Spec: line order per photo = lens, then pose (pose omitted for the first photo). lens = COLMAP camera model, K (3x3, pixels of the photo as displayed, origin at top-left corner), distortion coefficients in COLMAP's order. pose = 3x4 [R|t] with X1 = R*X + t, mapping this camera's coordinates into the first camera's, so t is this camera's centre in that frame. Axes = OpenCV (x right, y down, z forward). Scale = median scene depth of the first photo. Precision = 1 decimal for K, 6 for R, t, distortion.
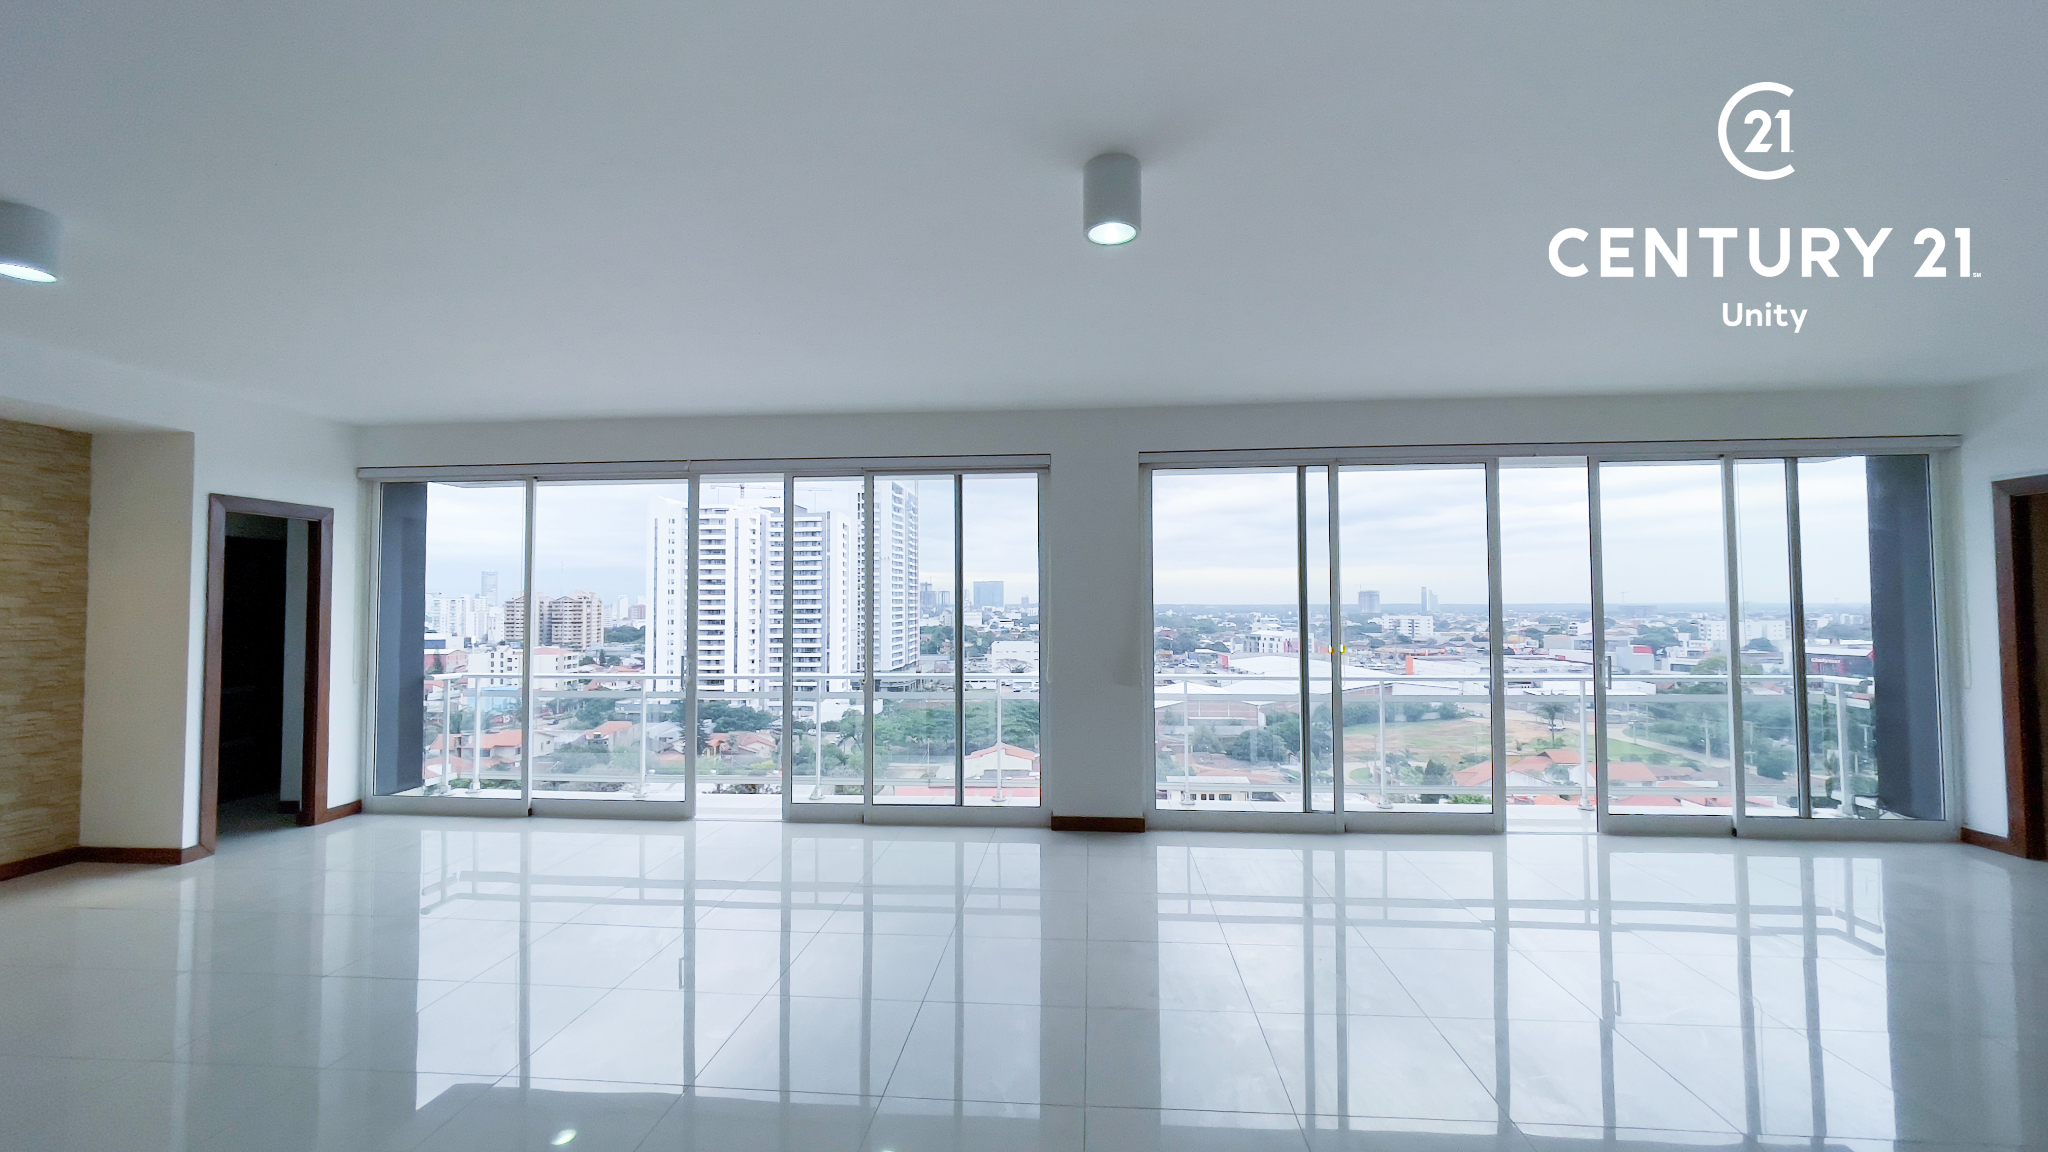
lens RADIAL K [[837.1, 0, 1024.0], [0, 837.1, 576.0], [0, 0, 1]] dist [-0.008416, 0.000055]
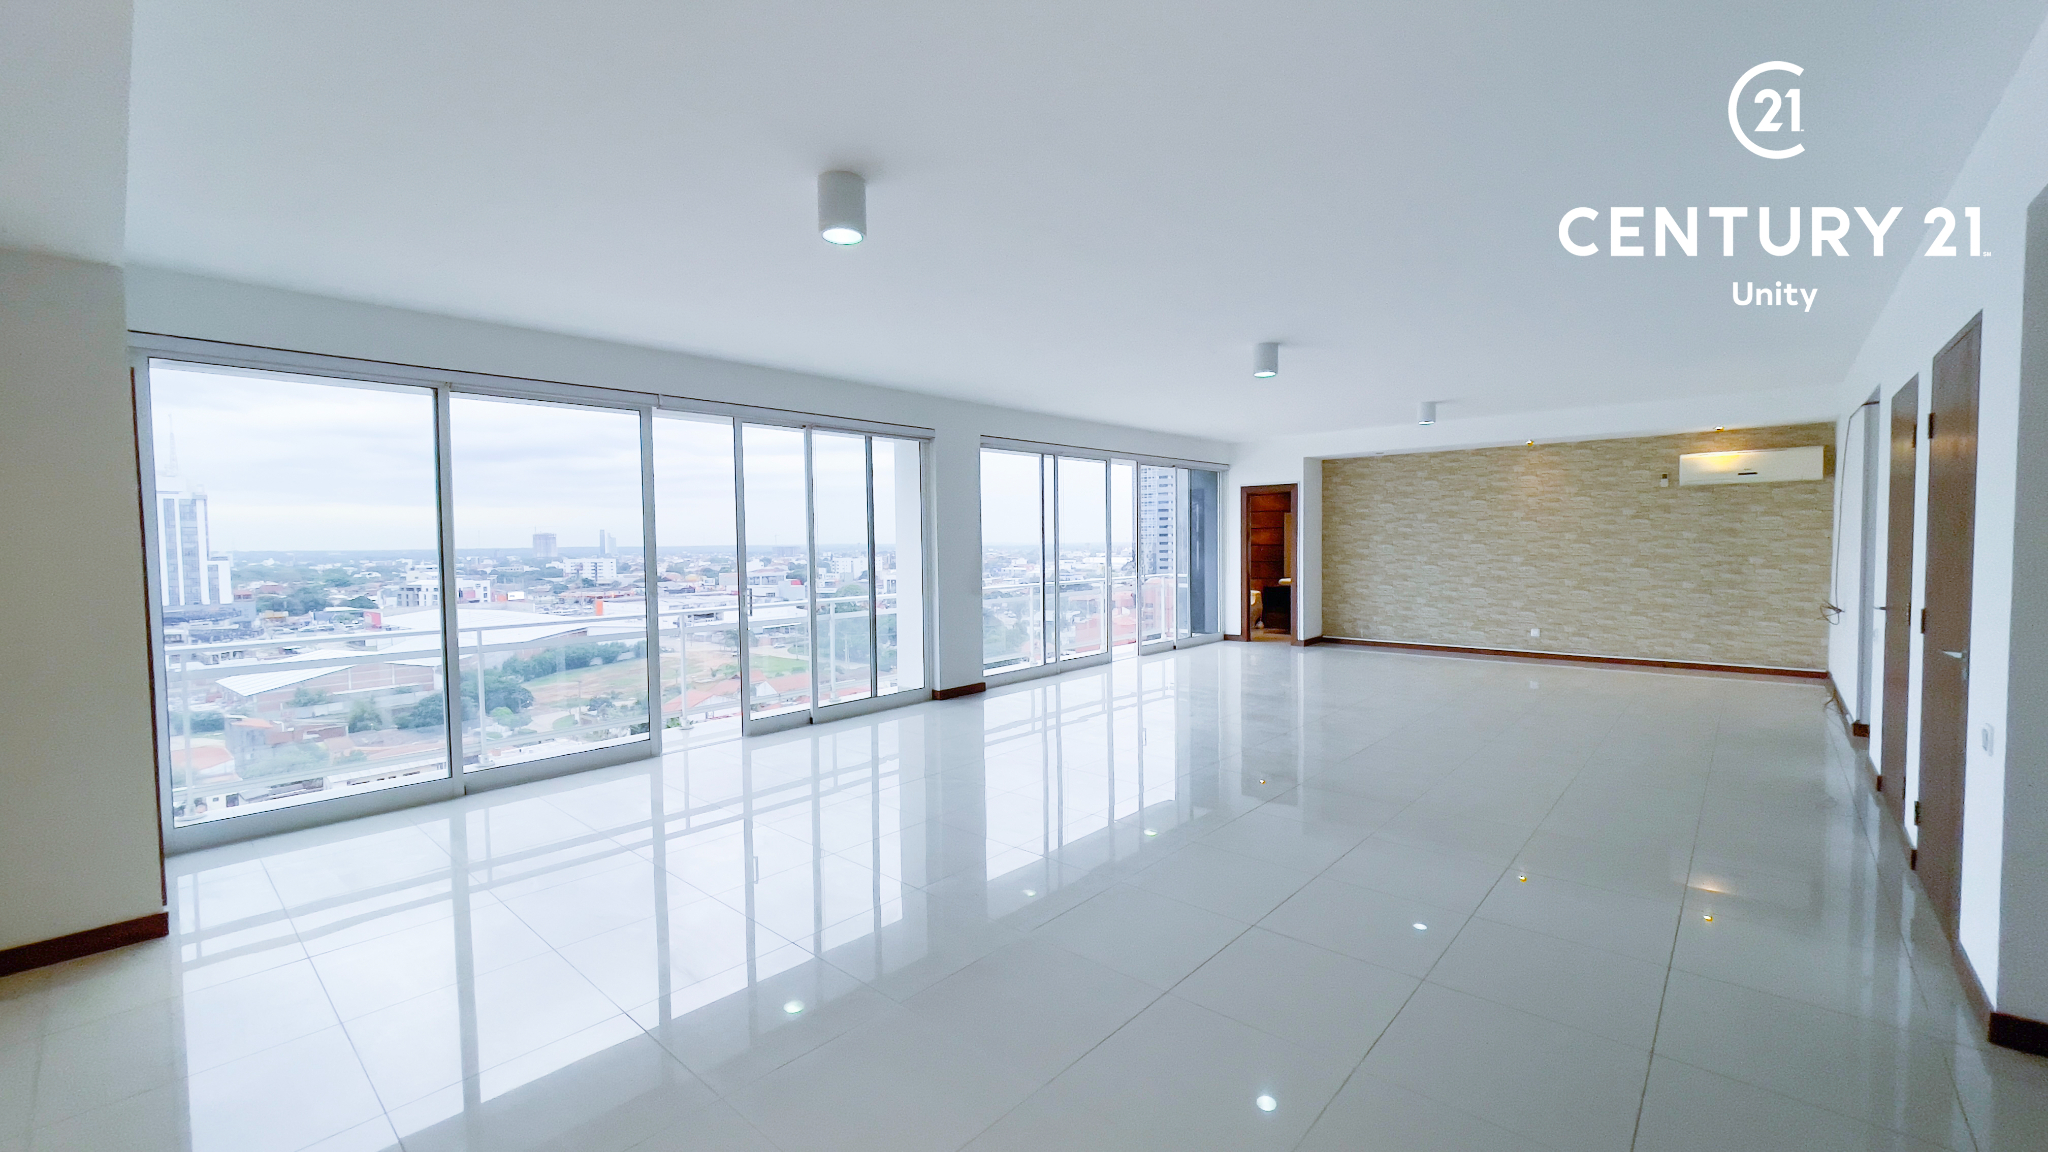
lens RADIAL K [[814.2, 0, 1016.6], [0, 814.2, 571.5], [0, 0, 1]] dist [0.001241, 0.000173]
pose [[0.598962, -0.035044, 0.800011, -0.587267], [-0.015243, 0.998362, 0.055145, 0.006552], [-0.800633, -0.045224, 0.597446, 0.055016]]
